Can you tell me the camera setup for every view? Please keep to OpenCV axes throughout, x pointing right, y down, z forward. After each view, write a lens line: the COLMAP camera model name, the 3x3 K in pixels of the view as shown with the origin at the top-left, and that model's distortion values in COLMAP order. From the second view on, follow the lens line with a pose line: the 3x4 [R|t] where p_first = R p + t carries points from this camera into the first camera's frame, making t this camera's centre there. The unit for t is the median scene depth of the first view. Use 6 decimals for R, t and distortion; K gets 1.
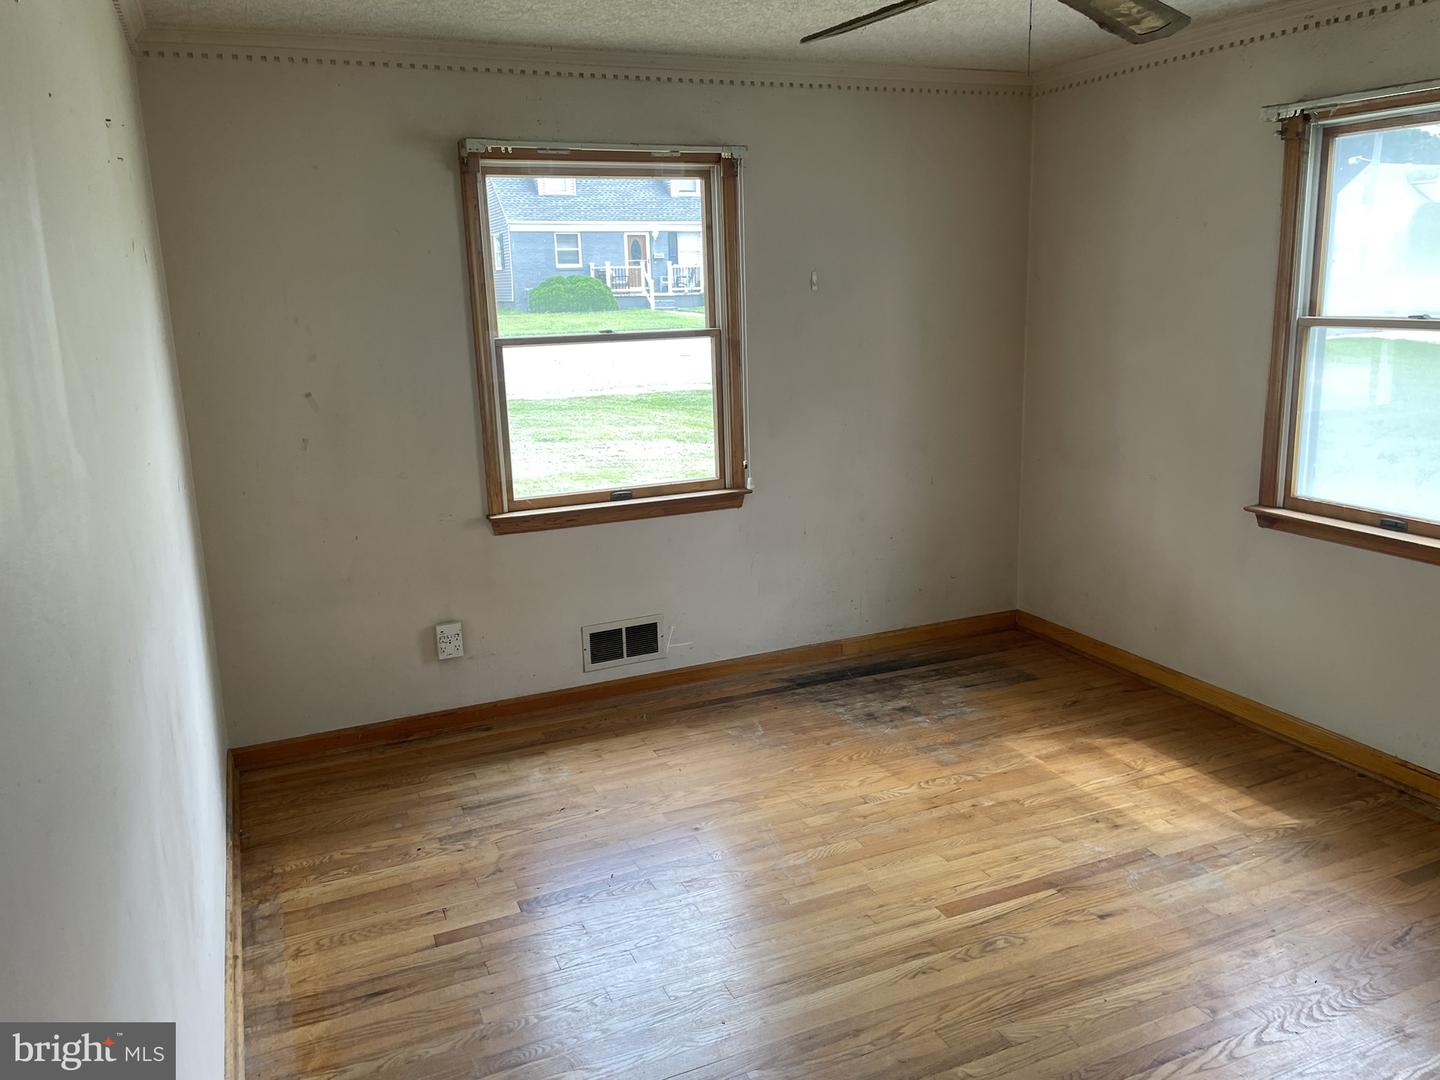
lens RADIAL K [[1104.1, 0, 721.8], [0, 1104.1, 549.1], [0, 0, 1]] dist [0.013741, -0.013355]
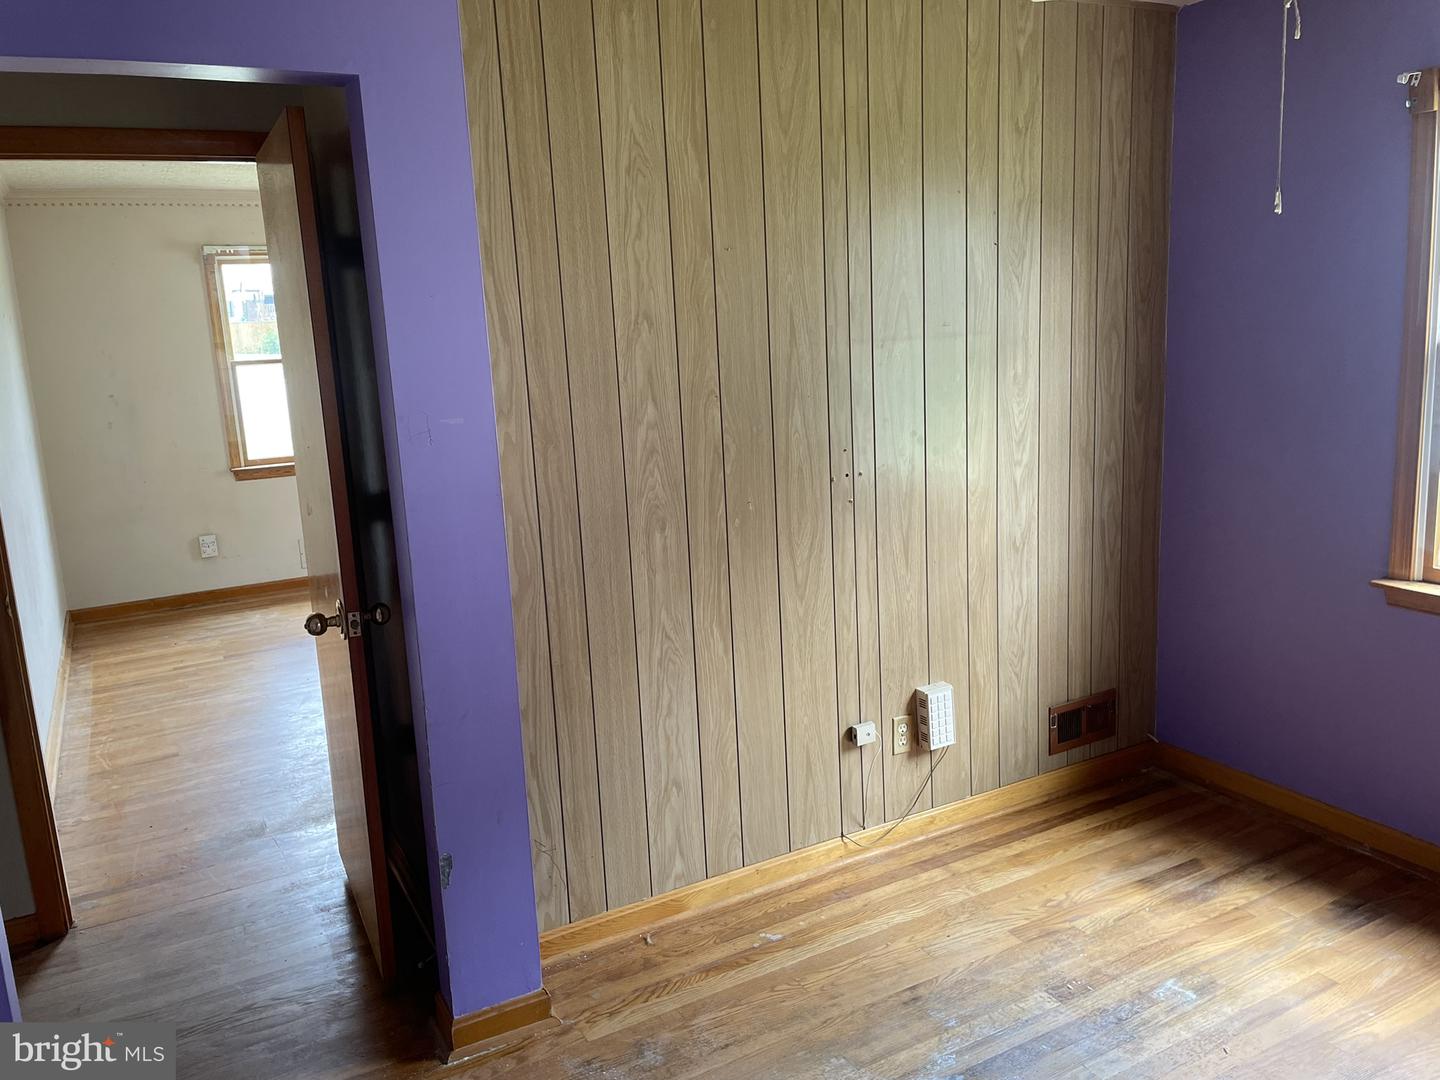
lens RADIAL K [[1104.1, 0, 720.0], [0, 1104.1, 536.1], [0, 0, 1]] dist [0.013741, -0.013355]
pose [[0.995089, -0.033044, 0.093308, 0.369797], [0.036270, 0.998794, -0.033093, 0.157118], [-0.092102, 0.036315, 0.995087, -0.728413]]
